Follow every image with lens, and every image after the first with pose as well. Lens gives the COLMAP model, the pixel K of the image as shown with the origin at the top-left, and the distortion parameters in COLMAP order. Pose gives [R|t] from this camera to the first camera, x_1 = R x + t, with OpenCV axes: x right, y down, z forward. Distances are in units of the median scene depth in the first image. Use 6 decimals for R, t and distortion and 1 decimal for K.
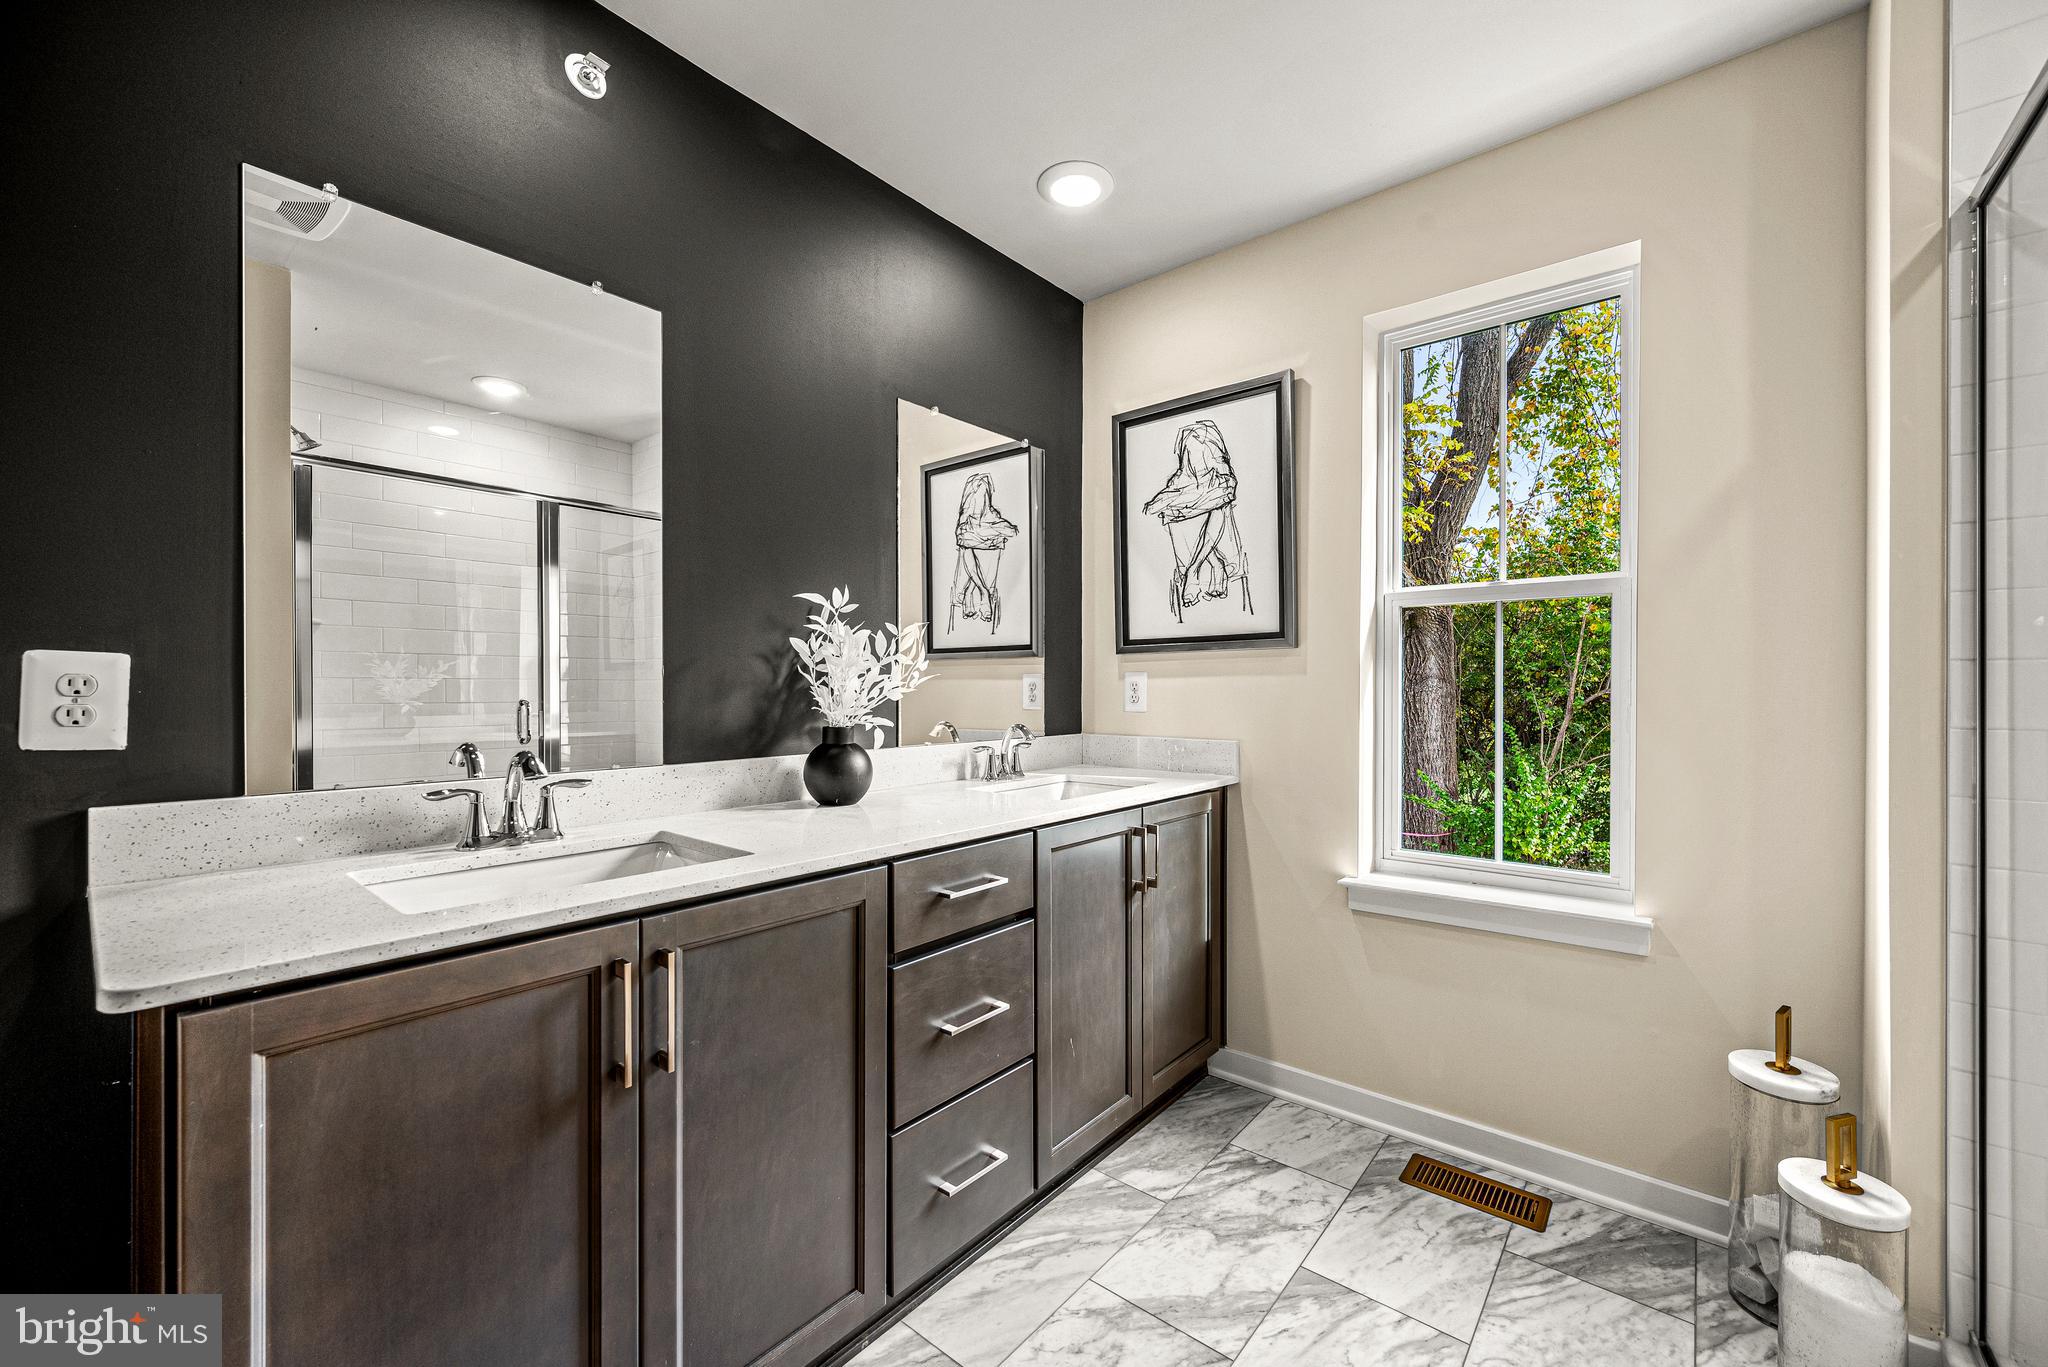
lens RADIAL K [[803.5, 0, 1034.3], [0, 803.5, 683.2], [0, 0, 1]] dist [-0.009623, -0.000238]
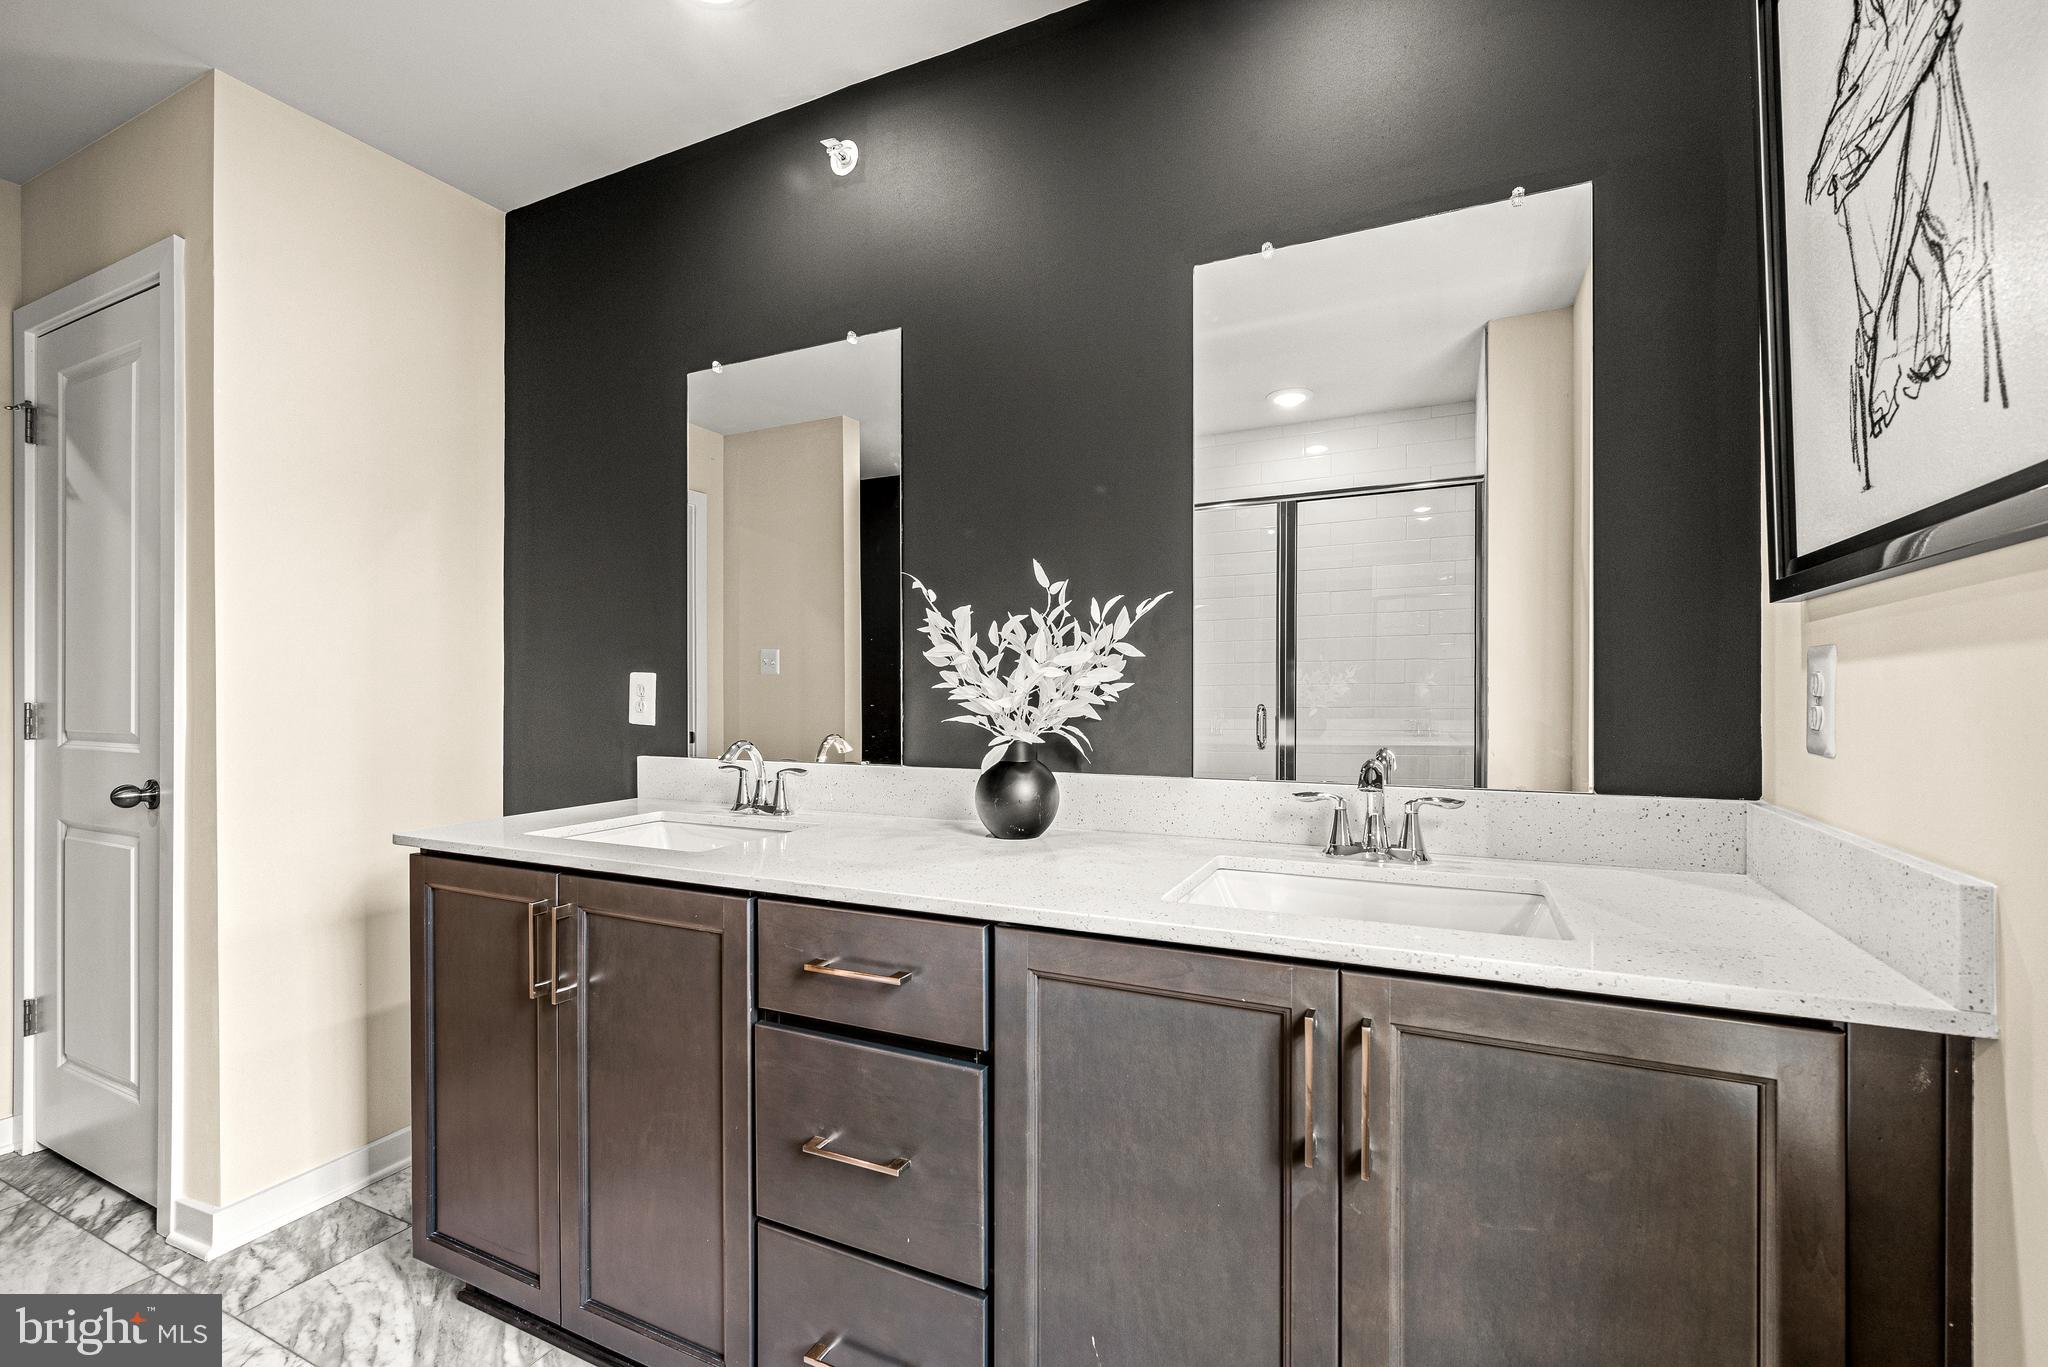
lens RADIAL K [[873.3, 0, 1078.9], [0, 873.3, 691.5], [0, 0, 1]] dist [-0.004947, 0.000169]
pose [[0.257941, -0.003669, -0.966154, 0.456192], [0.005927, 0.999980, -0.002215, 0.005688], [0.966142, -0.005155, 0.257958, 0.624655]]
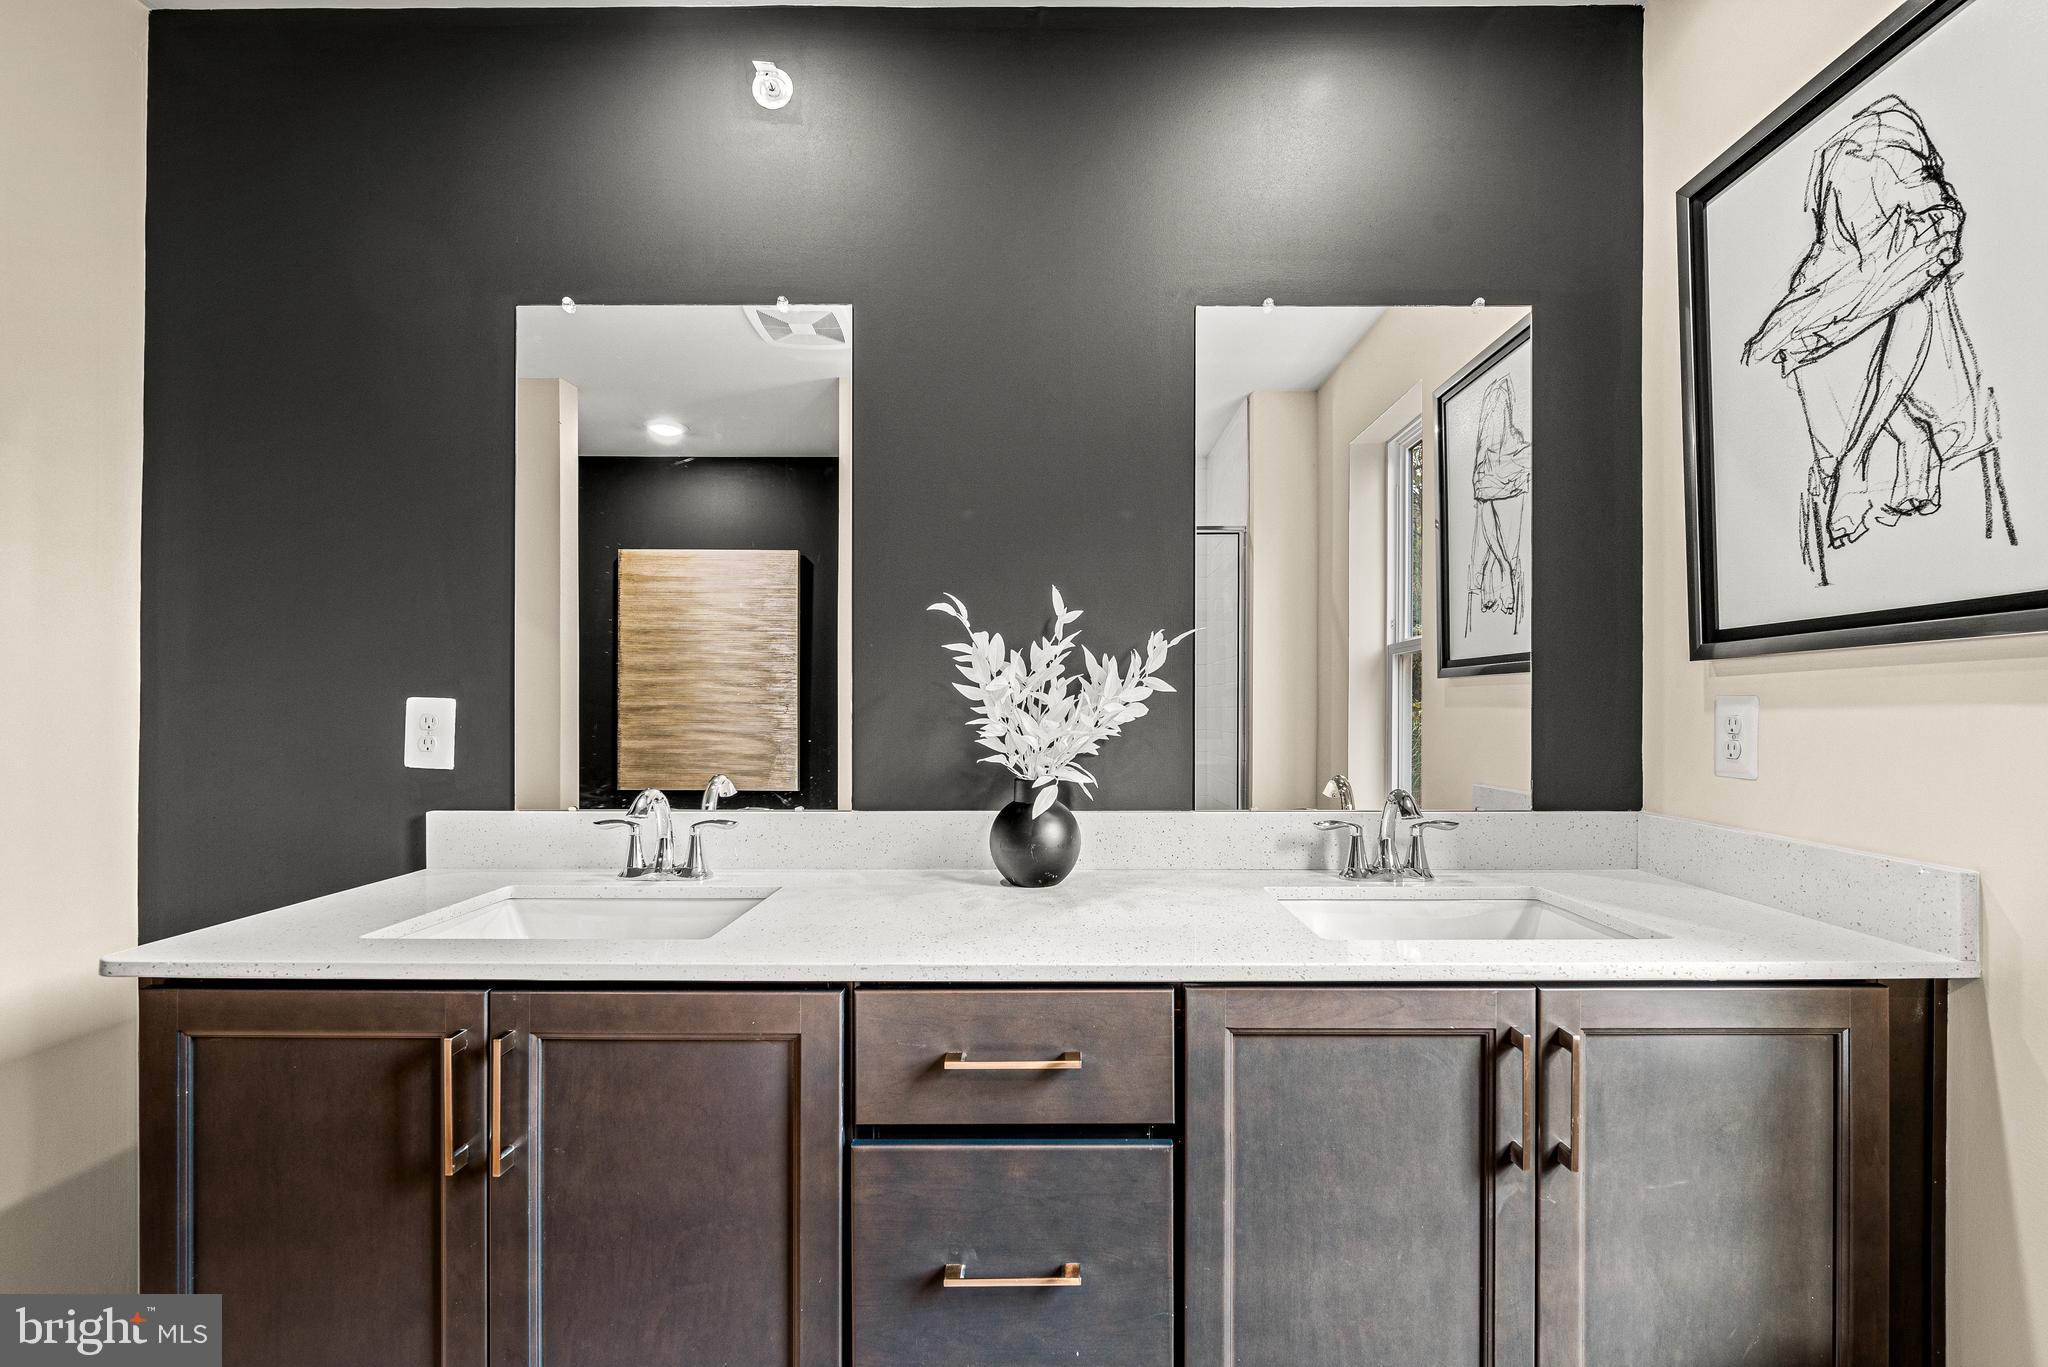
lens RADIAL K [[873.3, 0, 1029.0], [0, 873.3, 700.9], [0, 0, 1]] dist [-0.004947, 0.000169]
pose [[0.637525, -0.005074, -0.770413, 0.282414], [0.003162, 0.999987, -0.003970, -0.011130], [0.770423, 0.000095, 0.637532, 0.367819]]
